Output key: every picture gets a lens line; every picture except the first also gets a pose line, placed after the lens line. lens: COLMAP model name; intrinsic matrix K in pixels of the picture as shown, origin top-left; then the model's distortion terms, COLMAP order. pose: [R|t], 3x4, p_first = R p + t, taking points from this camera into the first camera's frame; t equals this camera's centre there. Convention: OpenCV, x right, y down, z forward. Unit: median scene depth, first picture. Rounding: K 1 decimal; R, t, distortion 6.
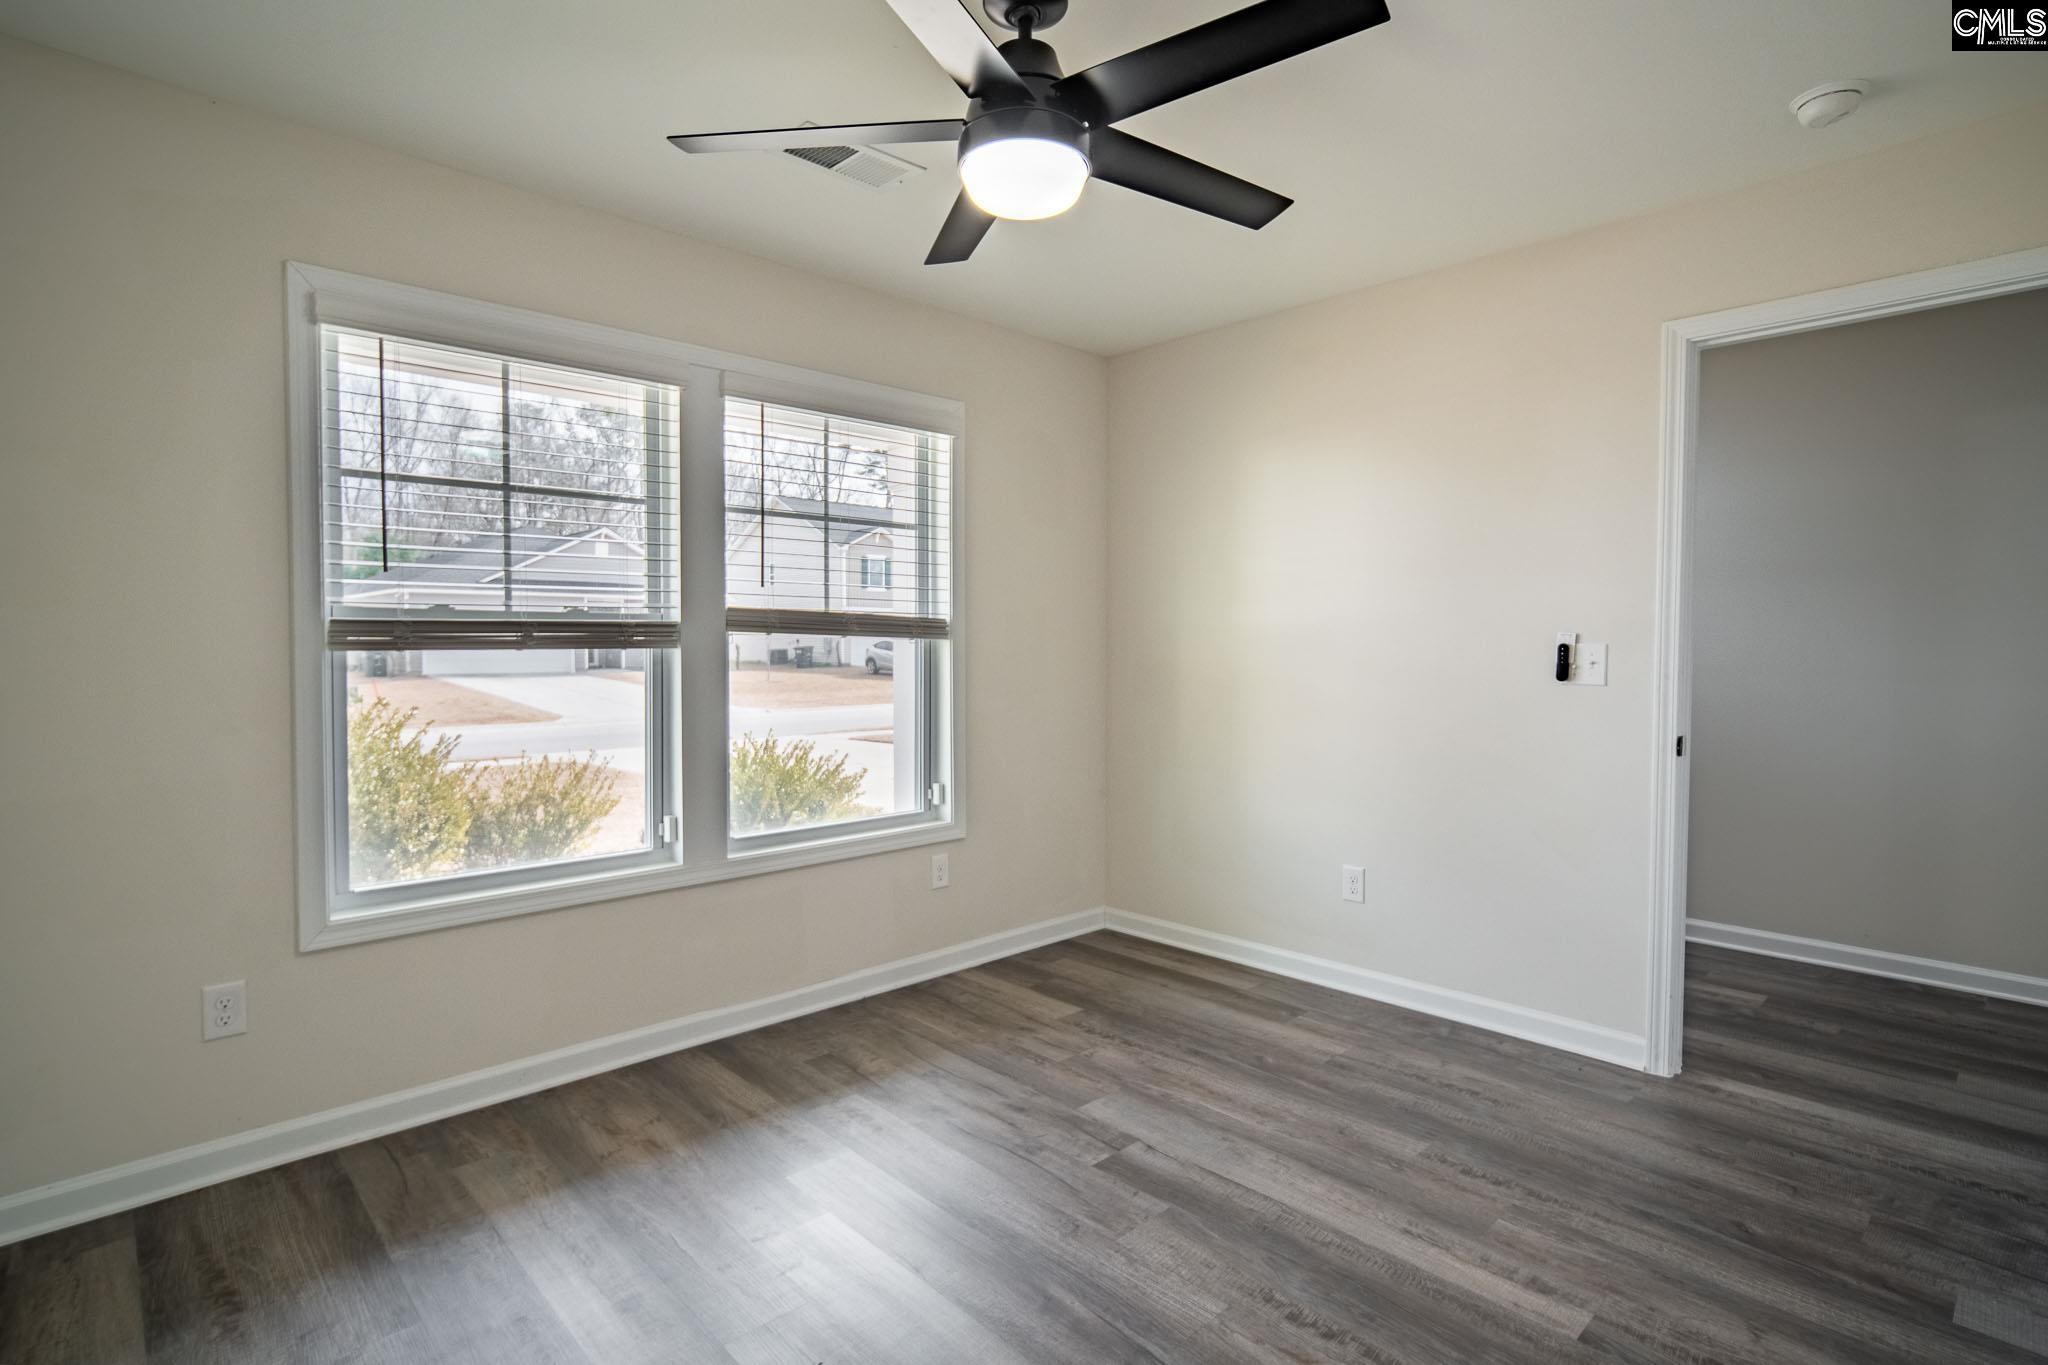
lens RADIAL K [[973.1, 0, 1030.1], [0, 973.1, 675.2], [0, 0, 1]] dist [-0.018603, 0.008384]
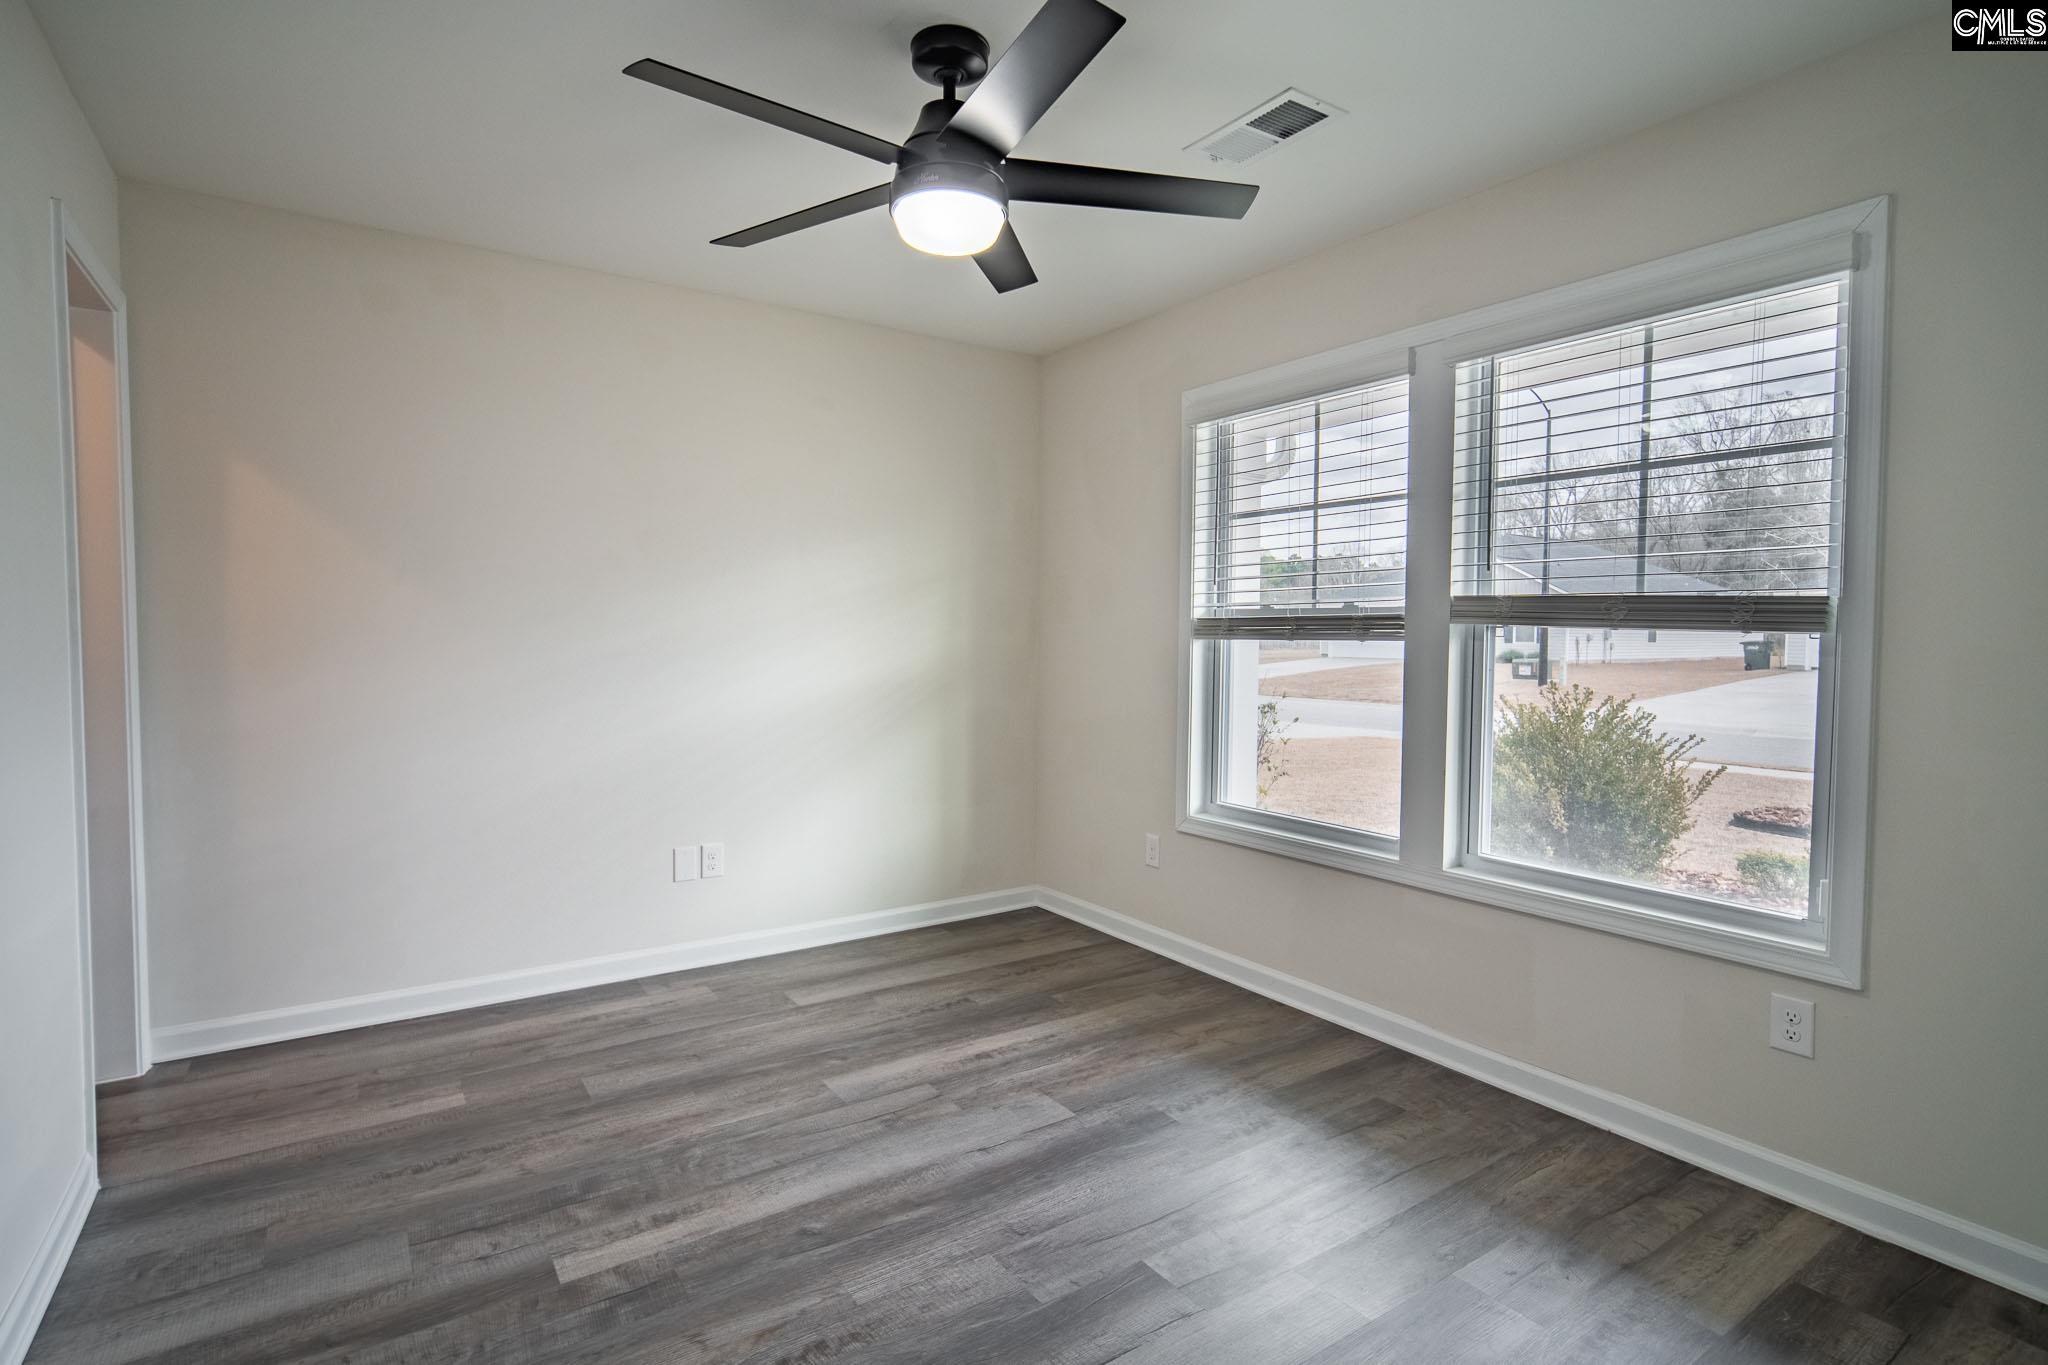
lens RADIAL K [[973.1, 0, 1018.6], [0, 973.1, 685.2], [0, 0, 1]] dist [-0.018603, 0.008384]
pose [[-0.129647, 0.054632, -0.990054, 0.713611], [-0.037048, 0.997517, 0.059895, -0.029187], [0.990868, 0.044445, -0.127302, 0.796059]]
